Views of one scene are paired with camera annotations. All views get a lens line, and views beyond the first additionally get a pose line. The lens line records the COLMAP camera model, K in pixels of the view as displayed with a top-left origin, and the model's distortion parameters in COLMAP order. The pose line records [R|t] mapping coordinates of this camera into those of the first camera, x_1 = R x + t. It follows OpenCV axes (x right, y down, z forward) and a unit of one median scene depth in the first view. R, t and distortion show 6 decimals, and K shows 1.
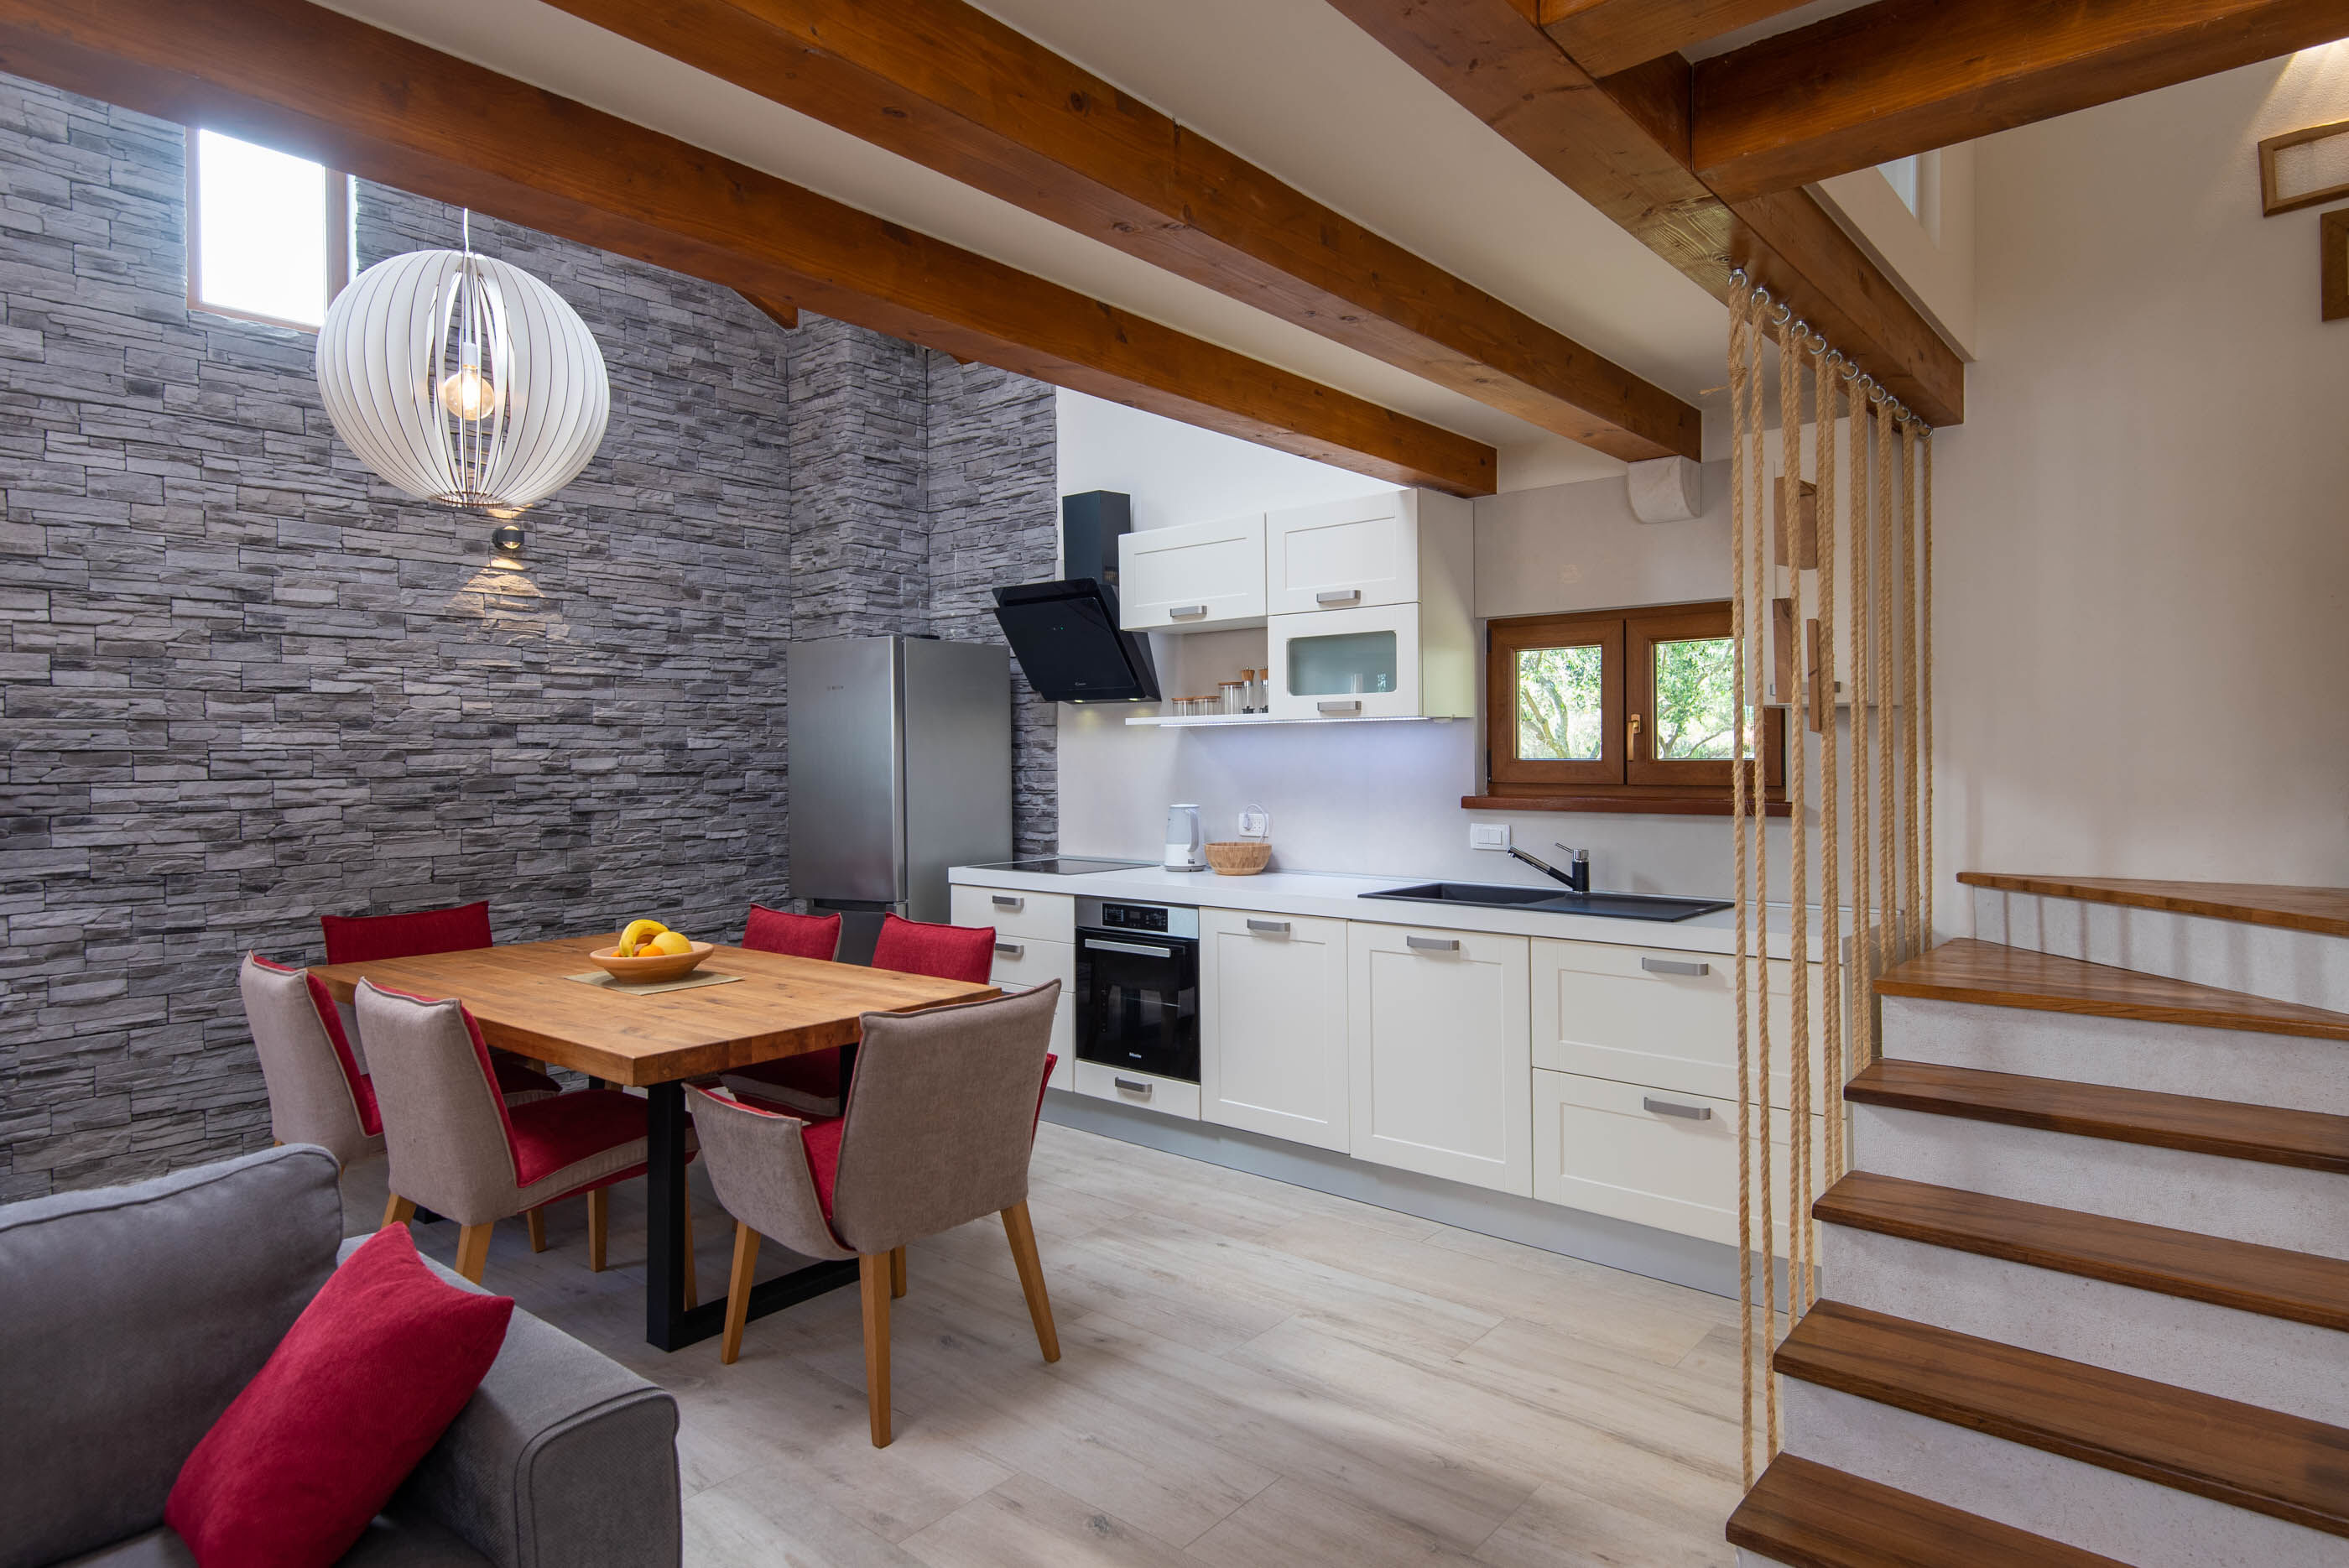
lens RADIAL K [[1317.9, 0, 1210.5], [0, 1317.9, 753.3], [0, 0, 1]] dist [-0.001008, -0.000938]
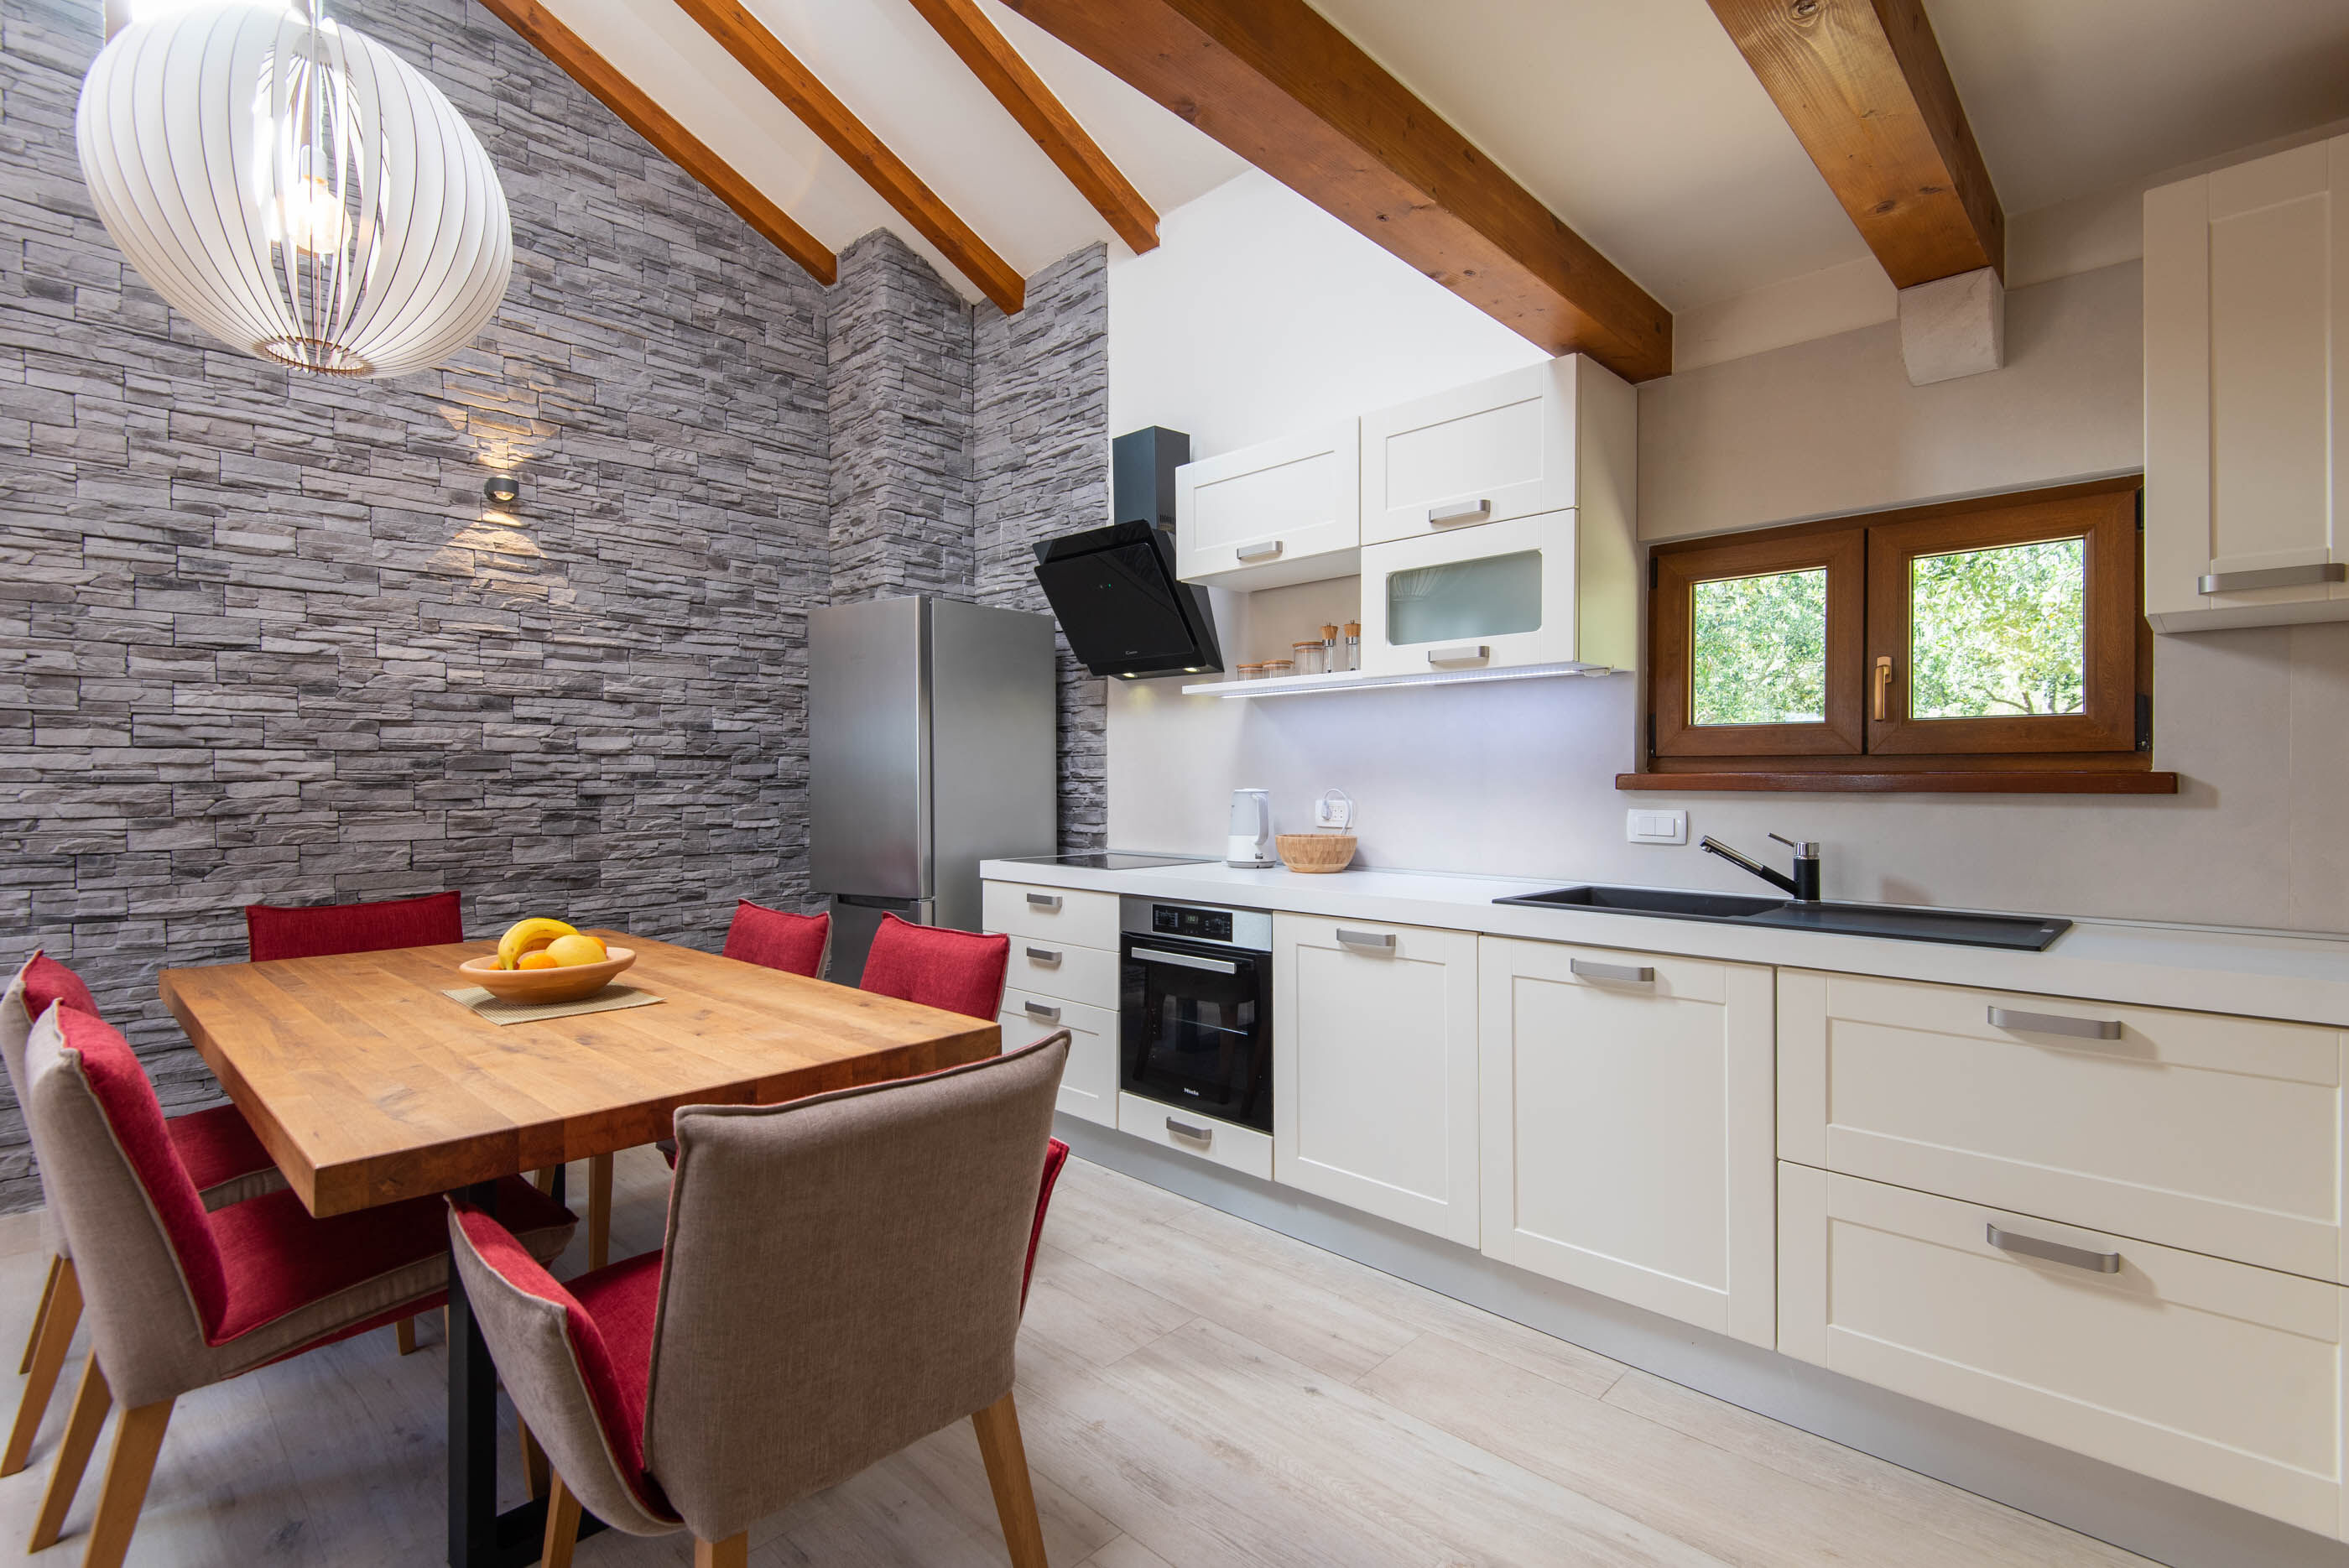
lens RADIAL K [[1092.5, 0, 1174.6], [0, 1092.5, 769.1], [0, 0, 1]] dist [-0.000718, -0.000213]
pose [[0.997275, 0.006734, -0.073472, -0.017574], [-0.007304, 0.999945, -0.007490, 0.031997], [0.073418, 0.008006, 0.997269, 0.299498]]
